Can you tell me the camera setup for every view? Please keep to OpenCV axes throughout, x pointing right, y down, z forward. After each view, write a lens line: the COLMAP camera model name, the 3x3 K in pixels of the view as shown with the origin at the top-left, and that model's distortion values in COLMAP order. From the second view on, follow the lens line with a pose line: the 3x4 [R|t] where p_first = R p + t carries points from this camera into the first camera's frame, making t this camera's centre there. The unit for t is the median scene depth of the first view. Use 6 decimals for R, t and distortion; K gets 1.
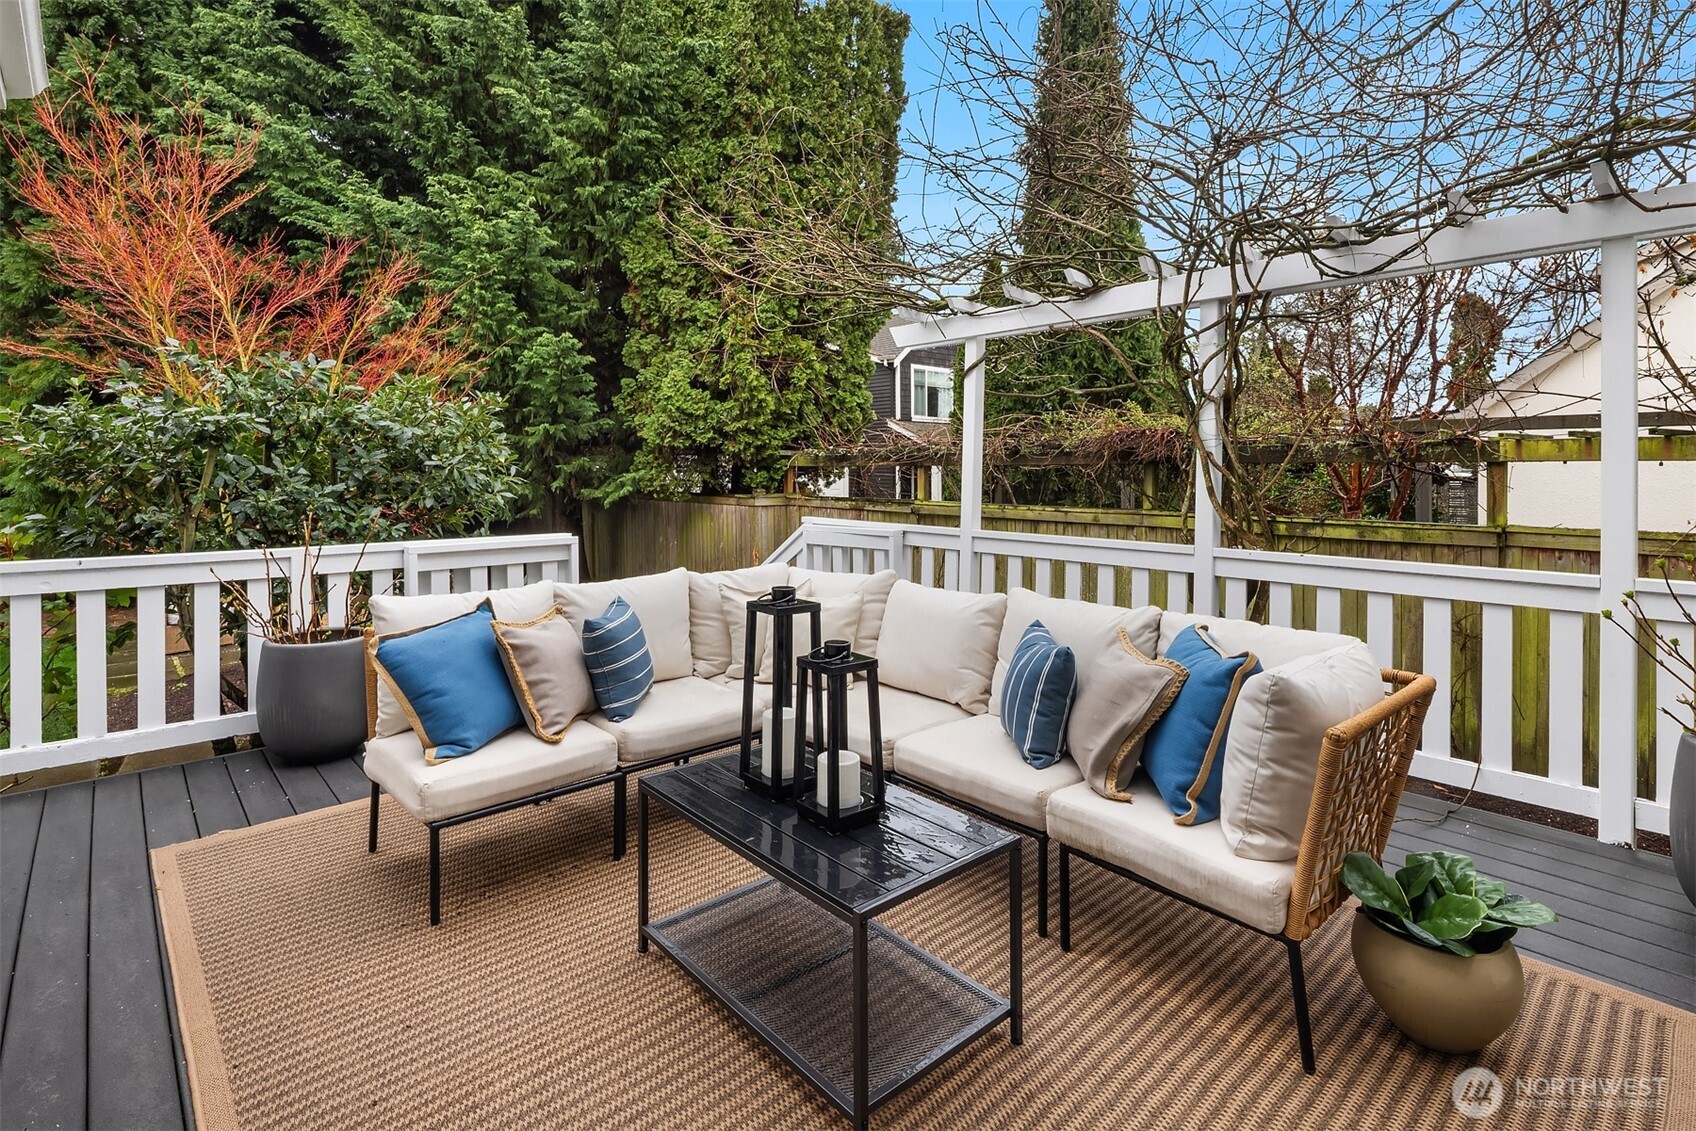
lens RADIAL K [[838.5, 0, 829.8], [0, 838.5, 466.5], [0, 0, 1]] dist [0.005838, -0.006385]
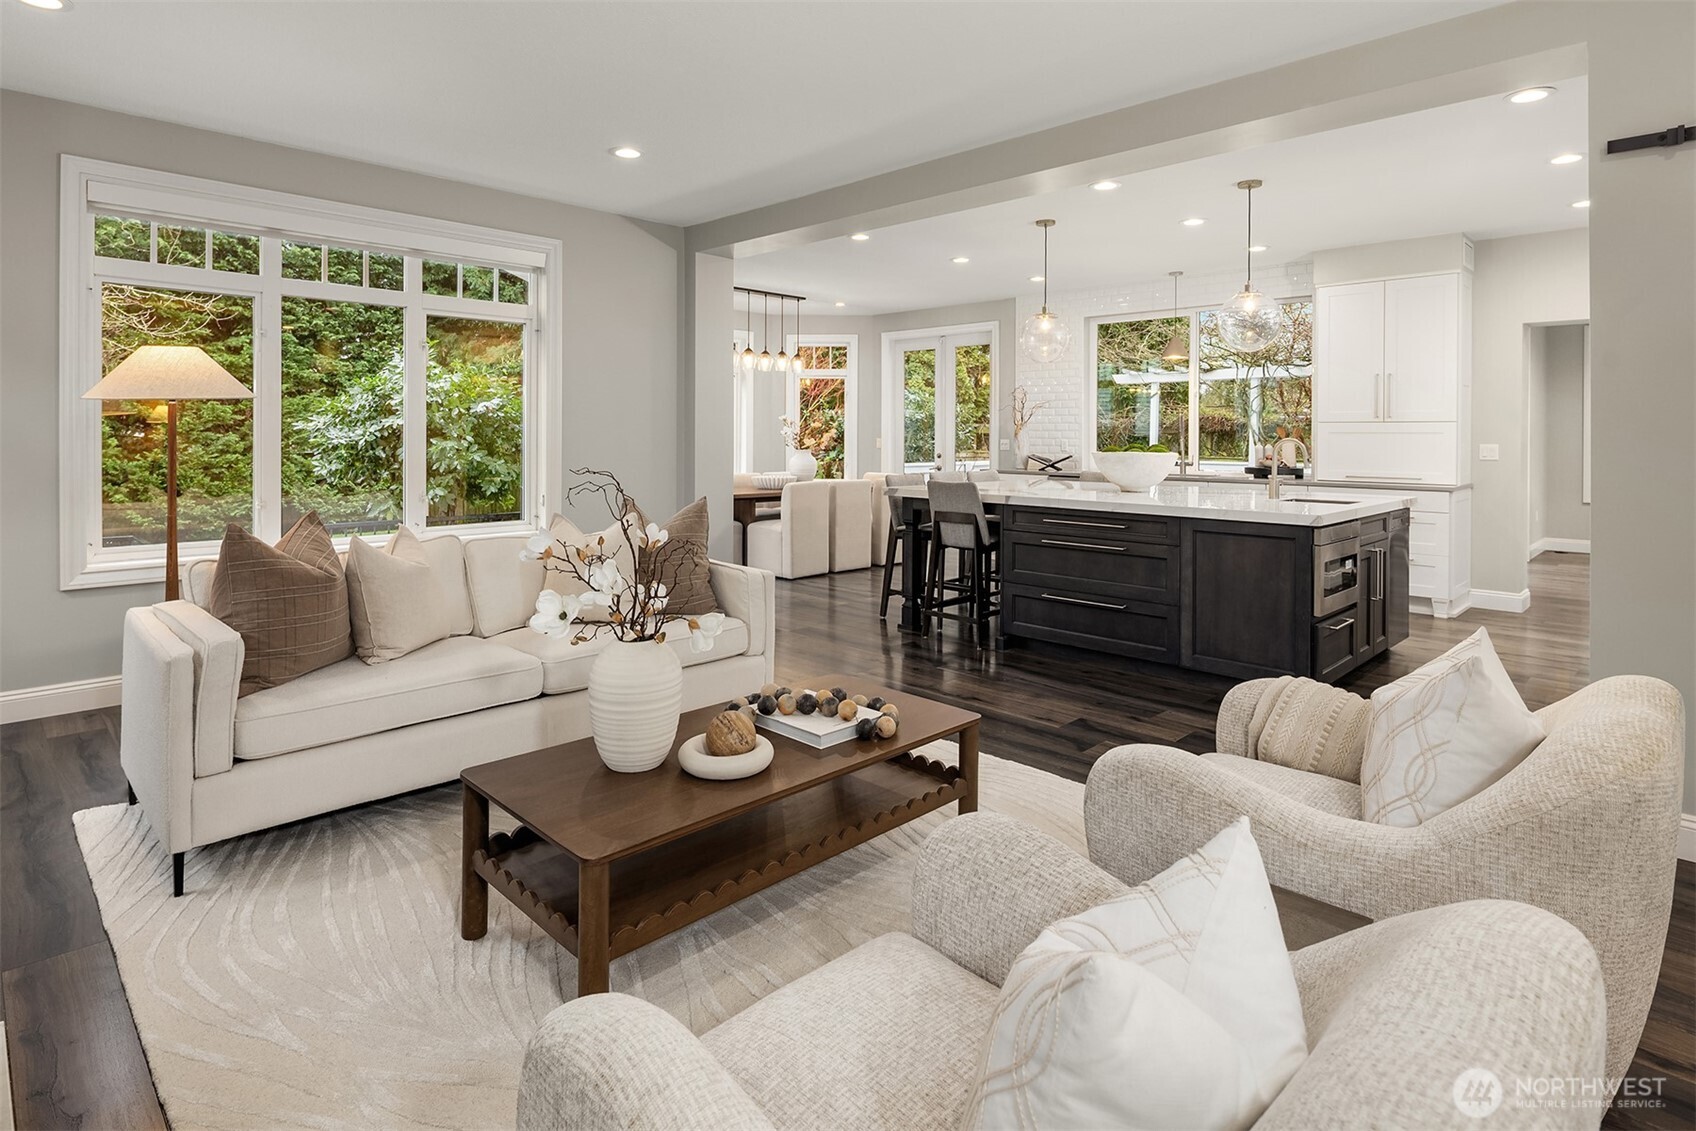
lens RADIAL K [[896.6, 0, 840.8], [0, 896.6, 432.9], [0, 0, 1]] dist [-0.002370, -0.000514]
pose [[0.998655, 0.006443, 0.051438, -0.419119], [-0.006434, 0.999979, -0.000329, 0.000579], [-0.051439, -0.000003, 0.998676, -0.744313]]
